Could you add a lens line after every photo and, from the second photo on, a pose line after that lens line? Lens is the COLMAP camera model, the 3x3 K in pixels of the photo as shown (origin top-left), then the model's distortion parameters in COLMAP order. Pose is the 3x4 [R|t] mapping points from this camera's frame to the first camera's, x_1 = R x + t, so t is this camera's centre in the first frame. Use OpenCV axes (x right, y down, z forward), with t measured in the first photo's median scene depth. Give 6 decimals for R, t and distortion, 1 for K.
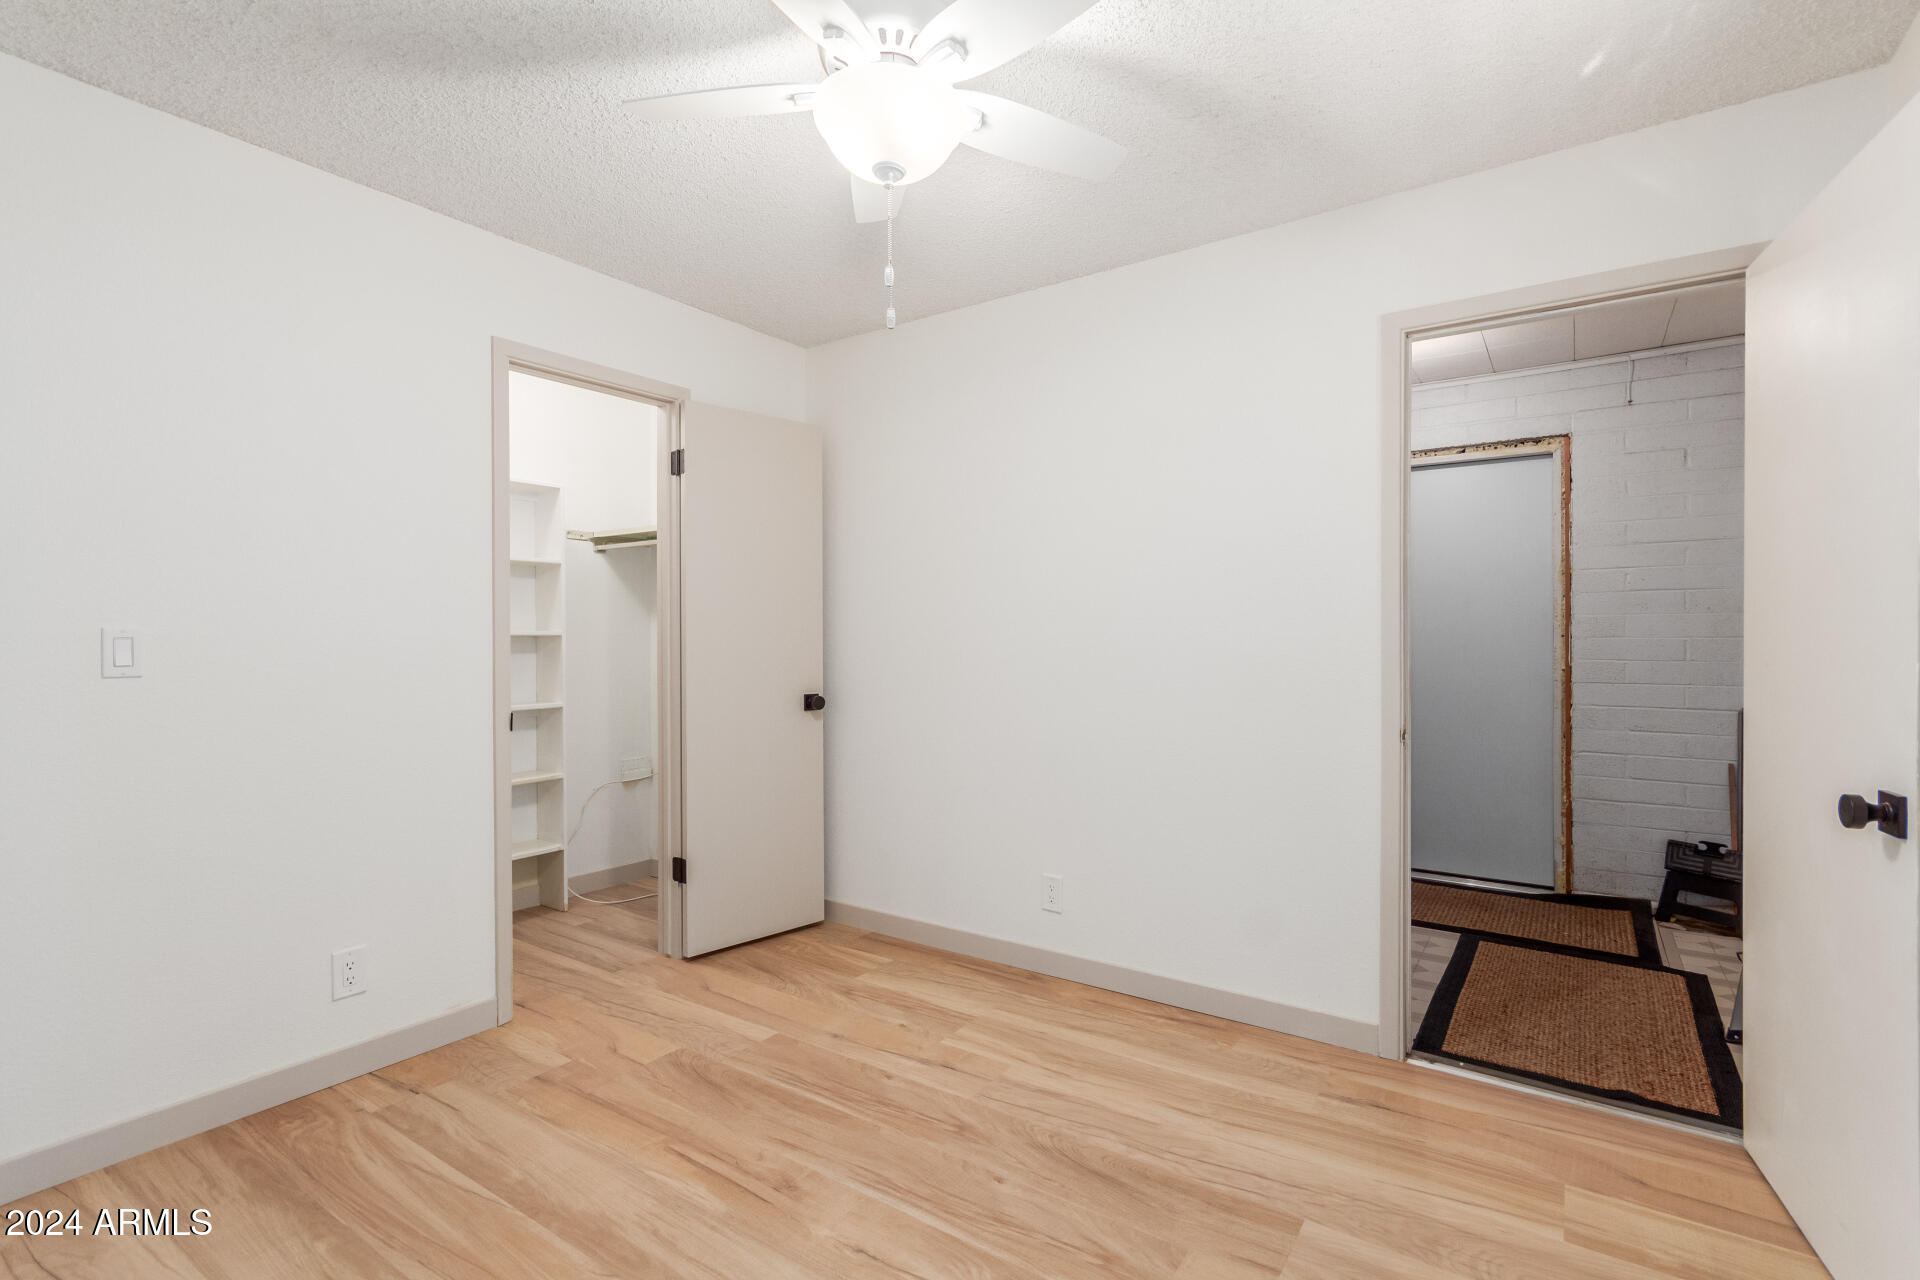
lens RADIAL K [[886.8, 0, 968.0], [0, 886.8, 625.1], [0, 0, 1]] dist [0.004816, -0.001895]
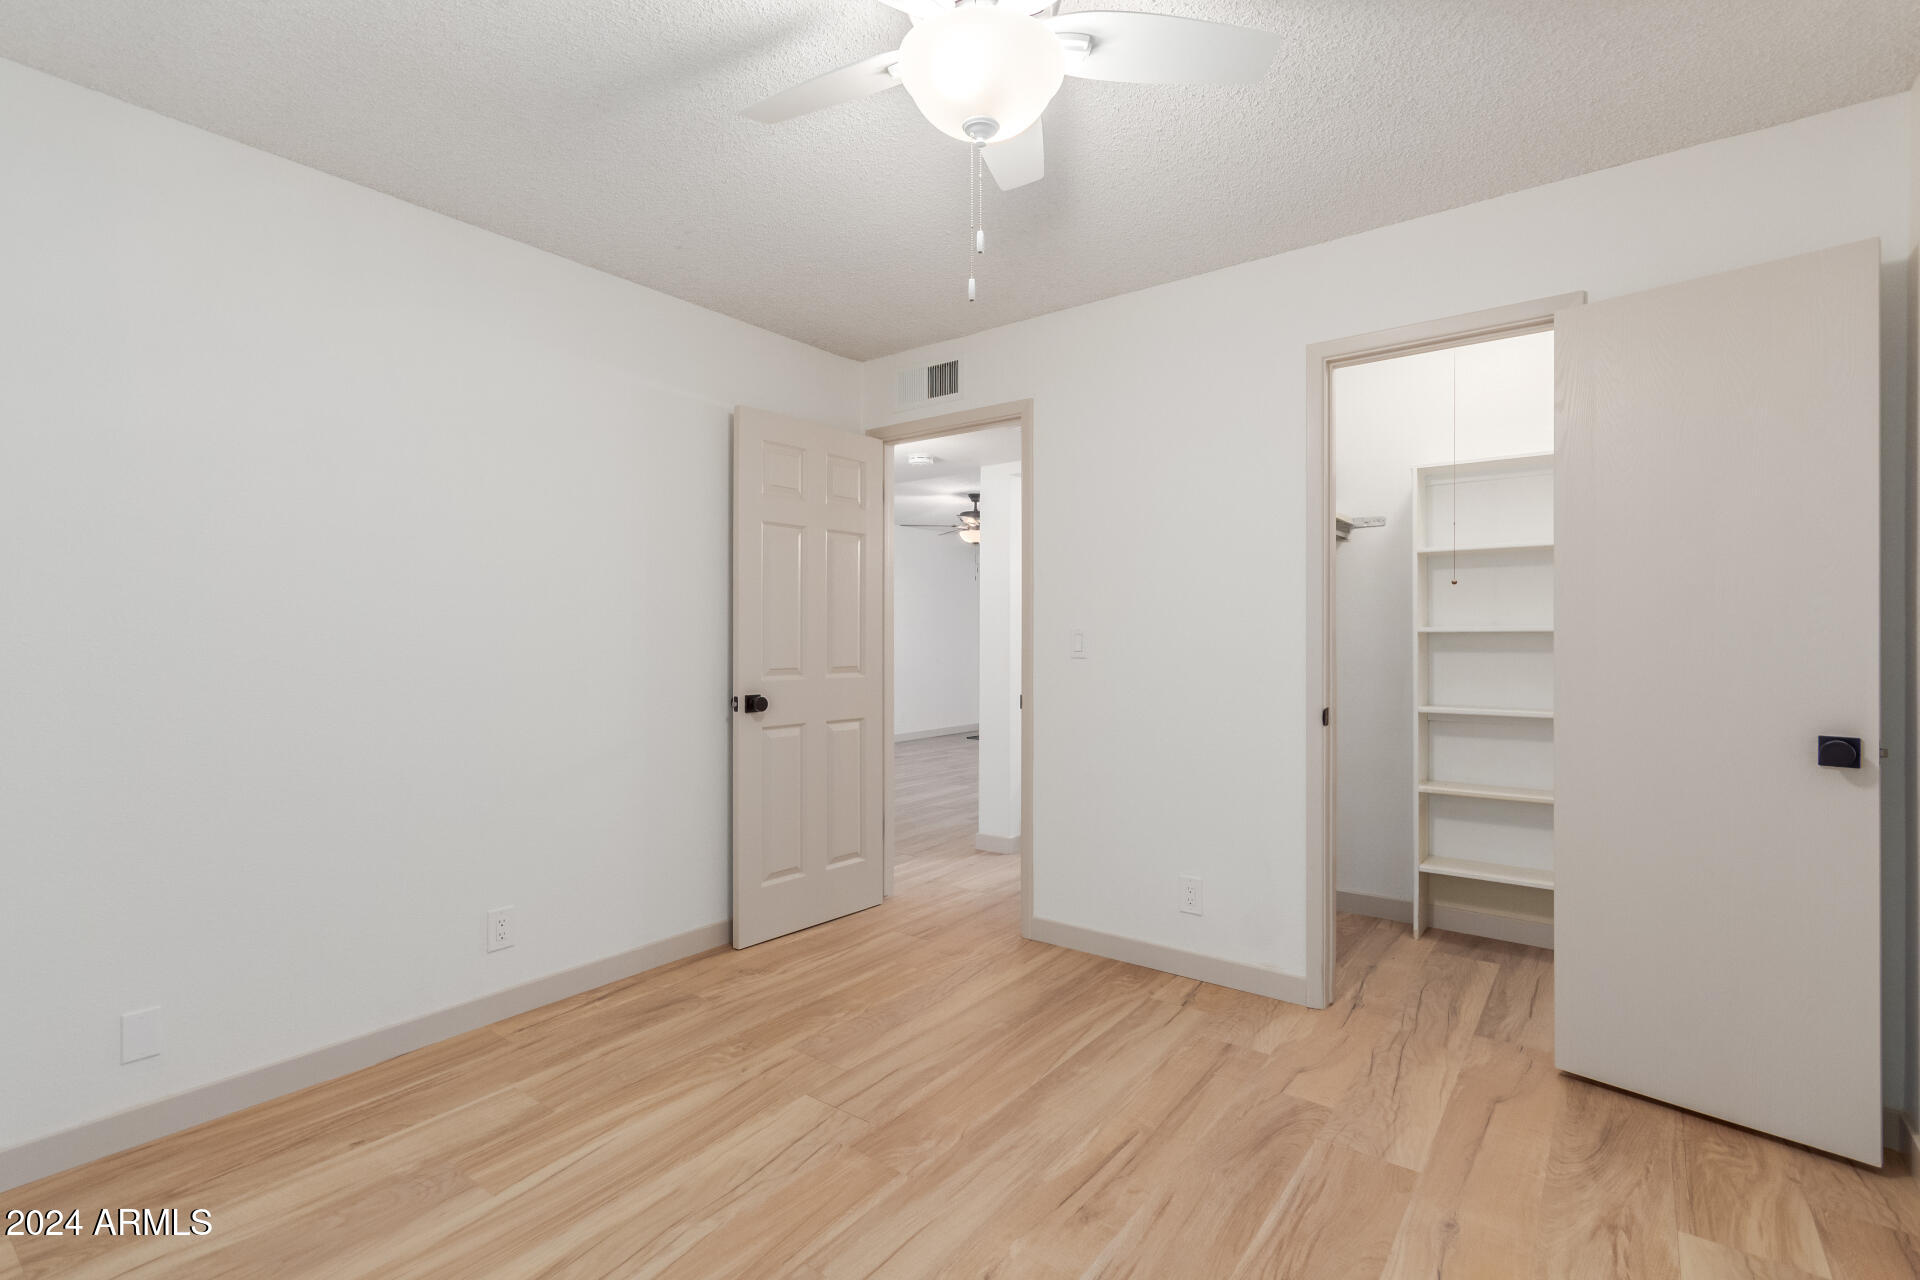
lens RADIAL K [[886.8, 0, 970.3], [0, 886.8, 642.3], [0, 0, 1]] dist [0.004816, -0.001895]
pose [[-0.040136, 0.014645, -0.999087, 0.604264], [0.016358, 0.999768, 0.013998, 0.000409], [0.999060, -0.015781, -0.040367, 0.747048]]
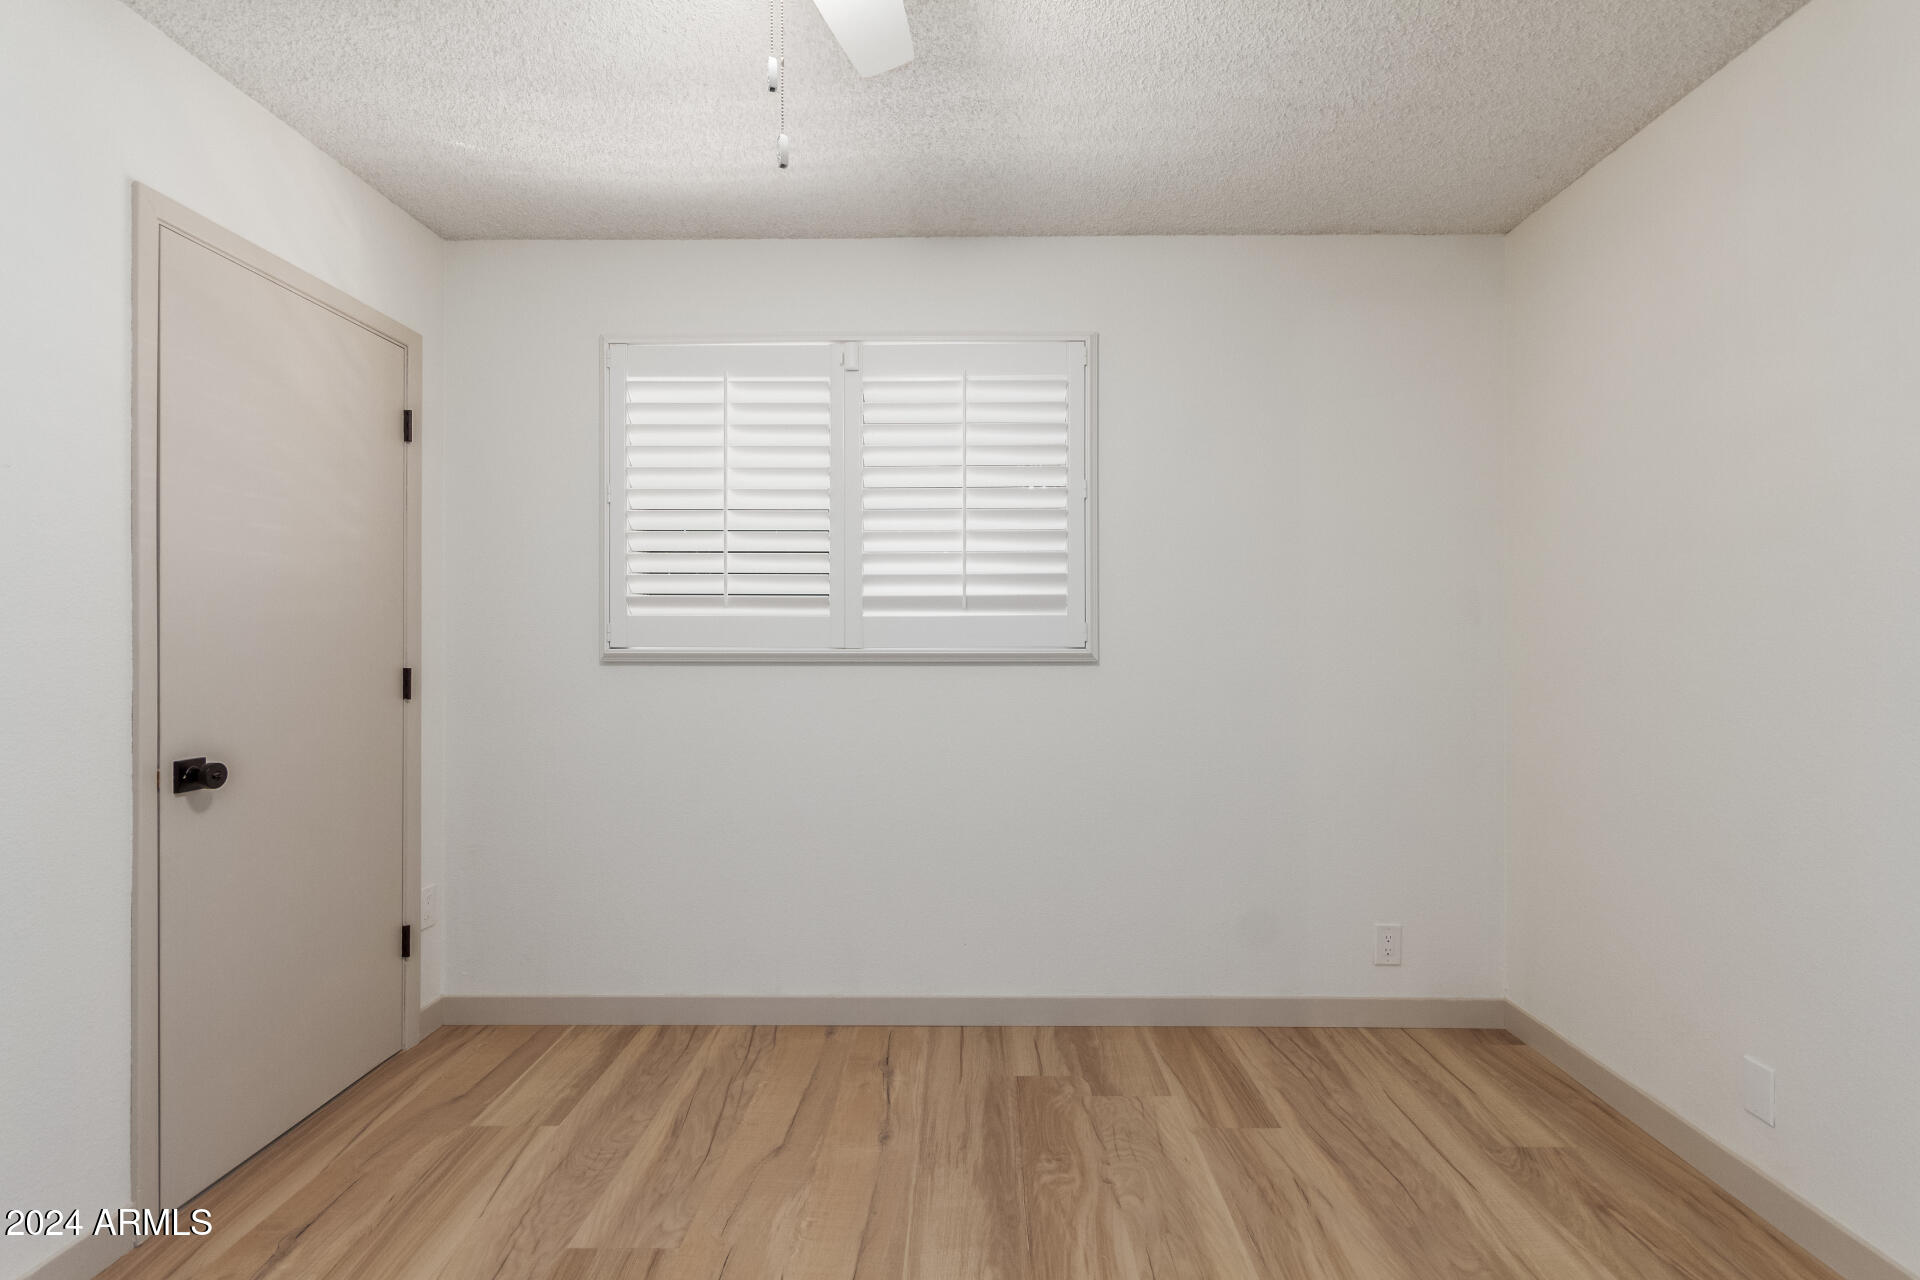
lens RADIAL K [[886.8, 0, 960.0], [0, 886.8, 635.4], [0, 0, 1]] dist [0.004816, -0.001895]
pose [[-0.549315, 0.002966, 0.835610, -0.508487], [-0.011499, 0.999872, -0.011108, 0.005736], [-0.835536, -0.015710, -0.549211, 0.902514]]
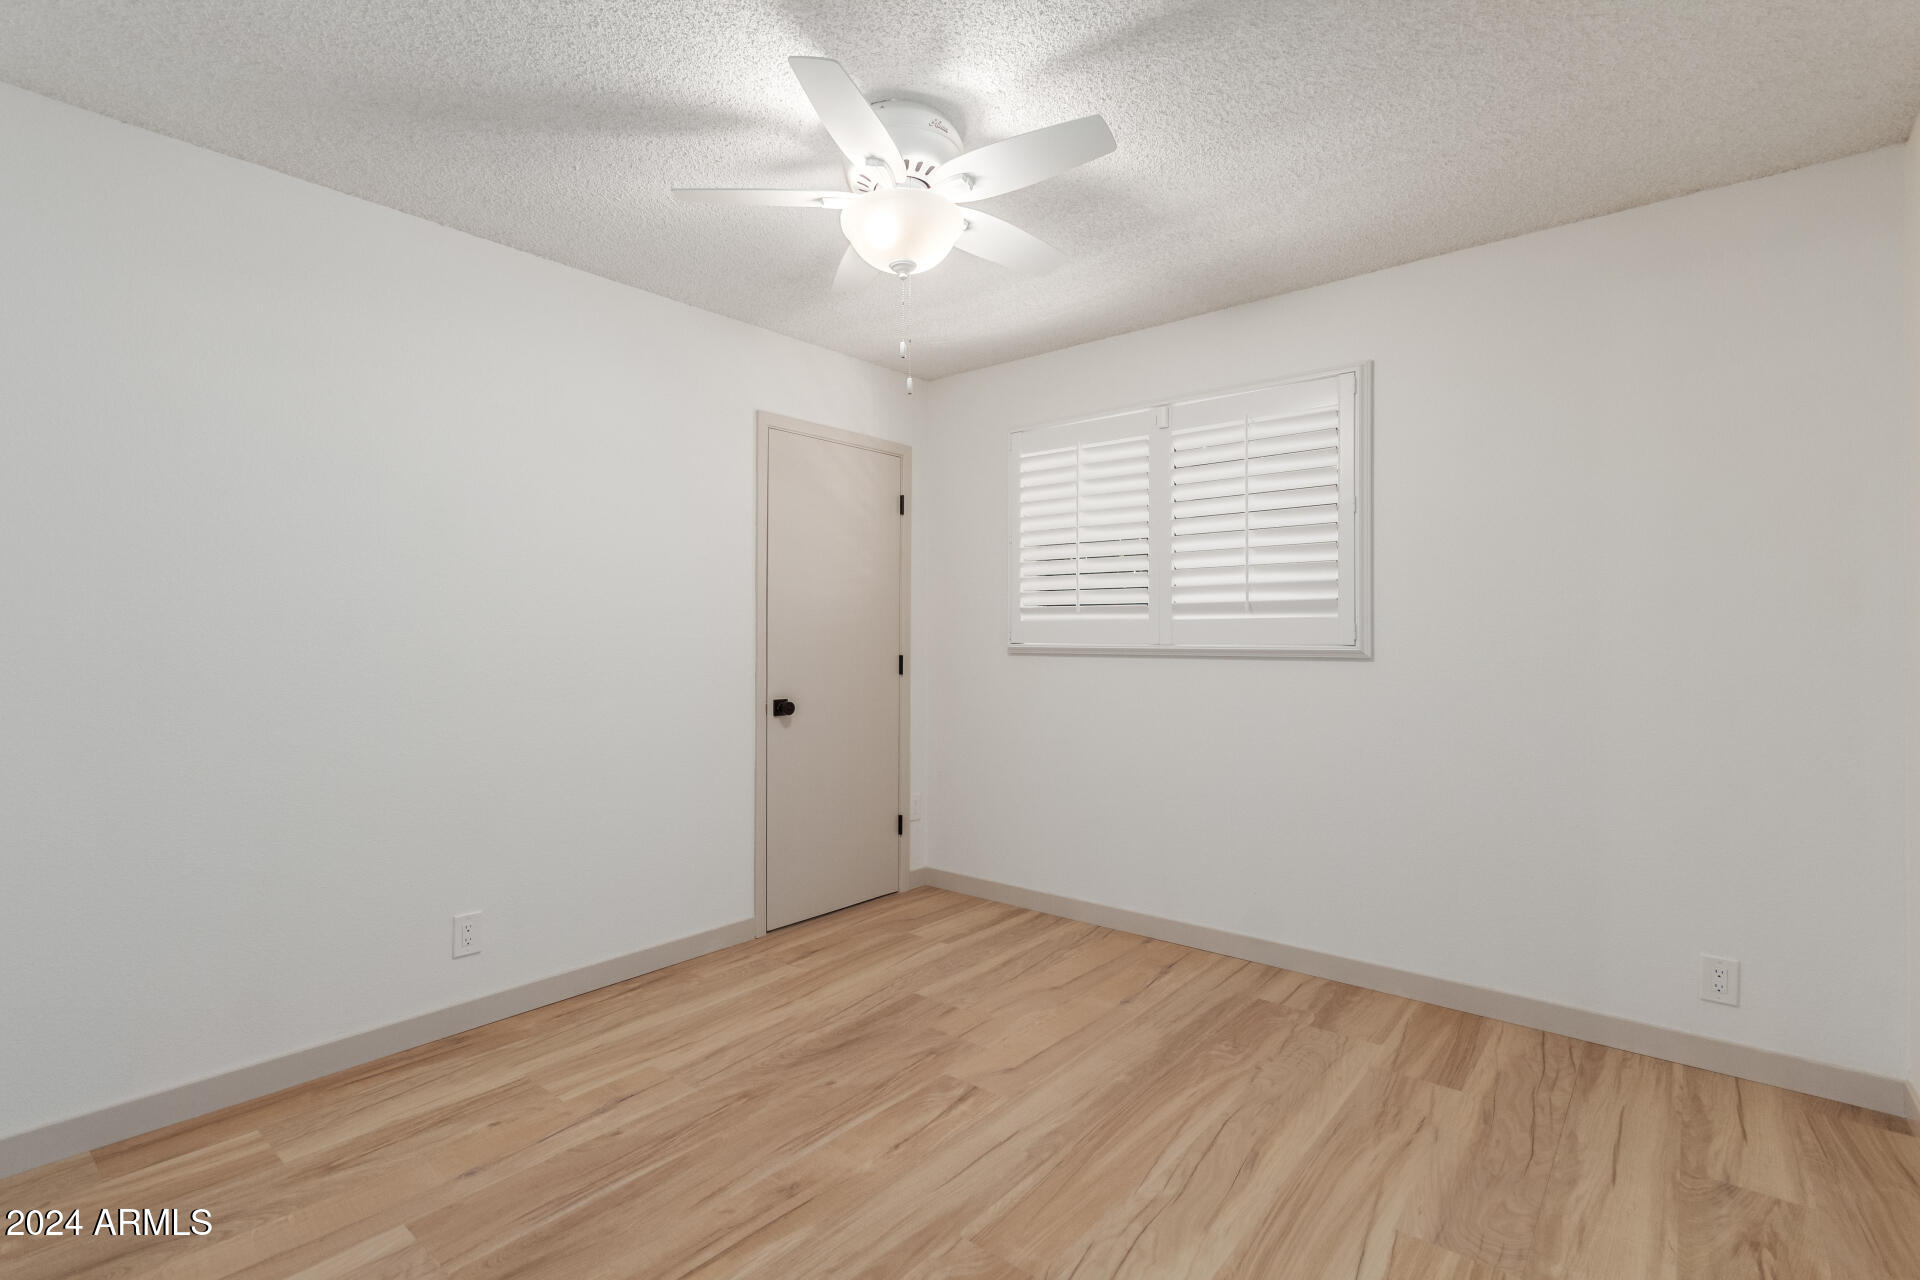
lens RADIAL K [[886.8, 0, 957.0], [0, 886.8, 624.2], [0, 0, 1]] dist [0.004816, -0.001895]
pose [[0.099048, 0.014693, 0.994974, -0.967100], [-0.014523, 0.999806, -0.013318, 0.001819], [-0.994977, -0.013131, 0.099243, 0.583108]]
